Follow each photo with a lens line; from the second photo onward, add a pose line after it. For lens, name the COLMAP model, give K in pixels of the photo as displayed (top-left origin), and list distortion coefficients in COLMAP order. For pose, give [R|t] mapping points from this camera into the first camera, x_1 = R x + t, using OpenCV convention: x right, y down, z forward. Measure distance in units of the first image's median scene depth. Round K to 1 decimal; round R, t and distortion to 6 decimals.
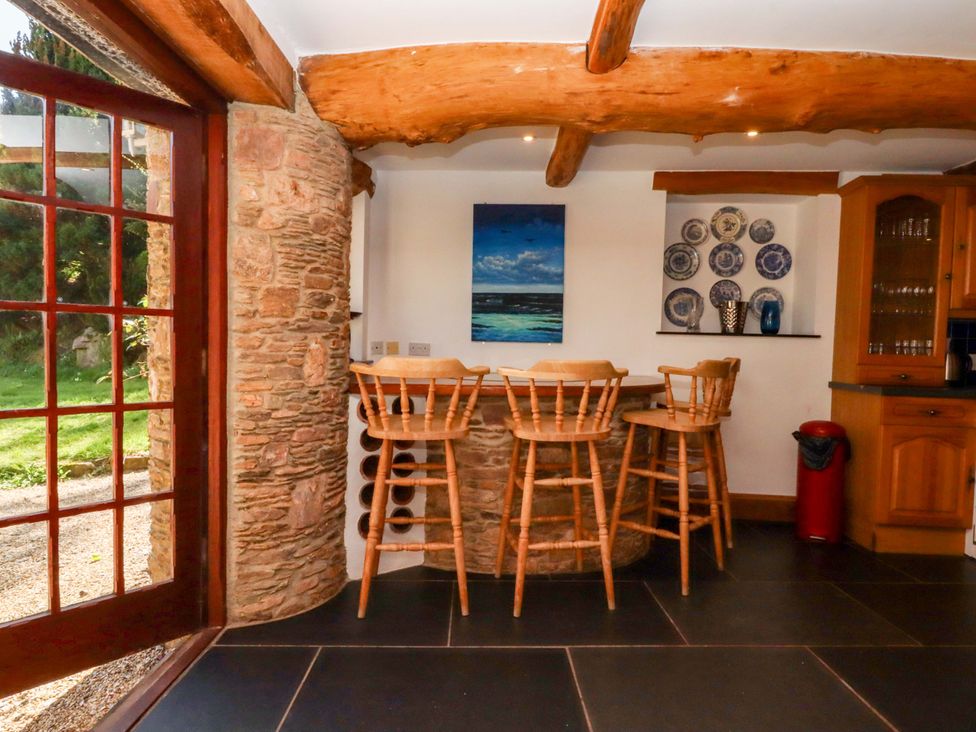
lens RADIAL K [[594.8, 0, 488.0], [0, 594.8, 366.0], [0, 0, 1]] dist [-0.004961, -0.003363]
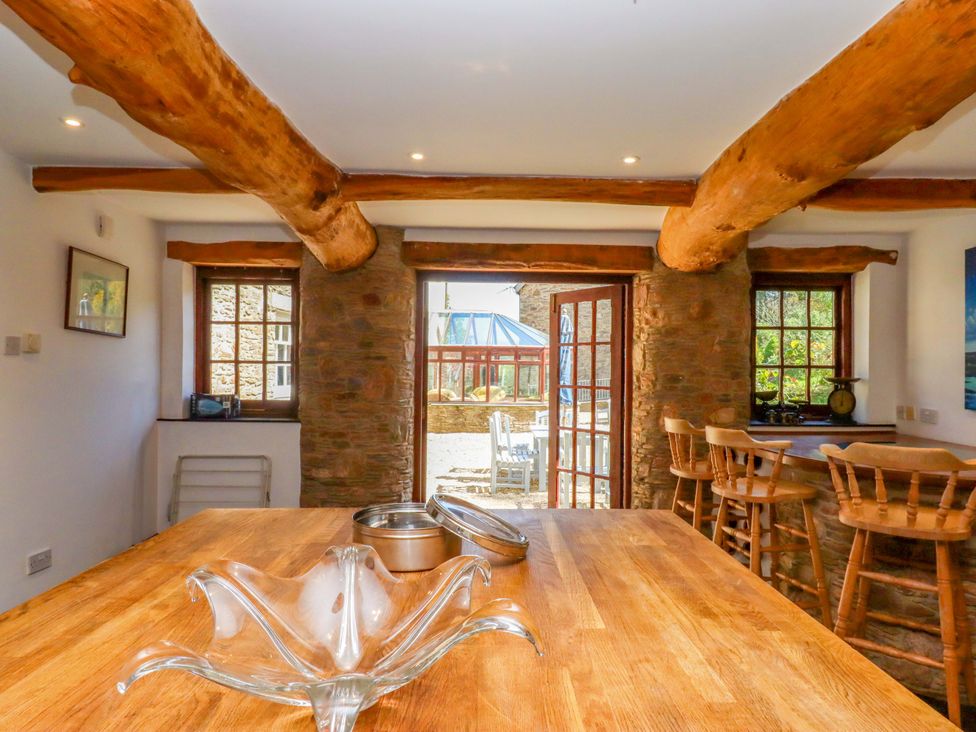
lens RADIAL K [[614.0, 0, 490.8], [0, 614.0, 361.9], [0, 0, 1]] dist [-0.001212, -0.001734]
pose [[-0.001867, -0.034573, -0.999400, 1.334226], [-0.047665, 0.998269, -0.034445, -0.074206], [0.998862, 0.047572, -0.003511, 0.510429]]
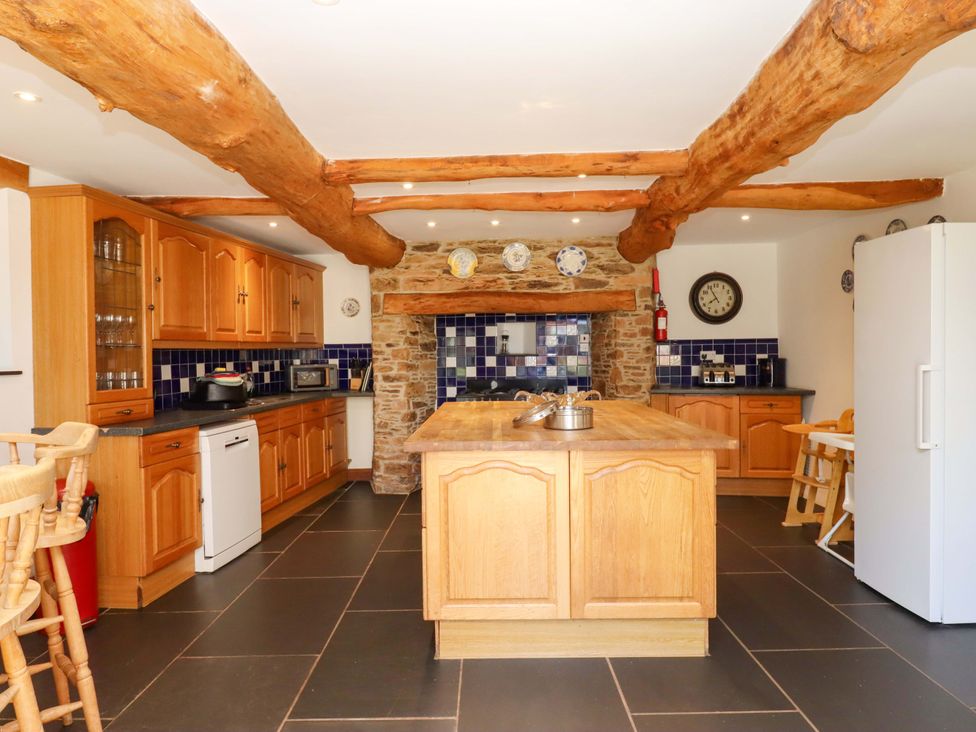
lens RADIAL K [[621.8, 0, 493.8], [0, 621.8, 364.2], [0, 0, 1]] dist [-0.004646, -0.001352]
pose [[0.010044, -0.043832, 0.998988, -0.363709], [0.047410, 0.997936, 0.043310, -0.098681], [-0.998825, 0.046927, 0.012101, 0.560633]]
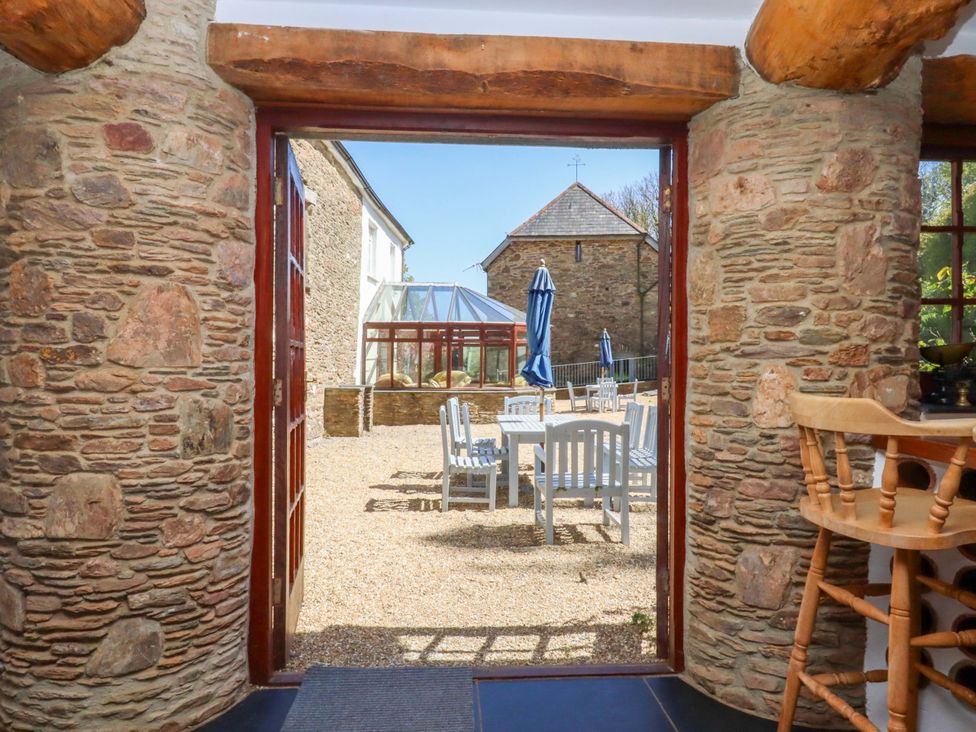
lens RADIAL K [[621.8, 0, 493.8], [0, 621.8, 364.2], [0, 0, 1]] dist [-0.004646, -0.001352]
pose [[0.051499, -0.013486, -0.998582, 0.485329], [-0.040905, 0.999041, -0.015601, -0.021026], [0.997835, 0.041650, 0.050898, 0.582365]]
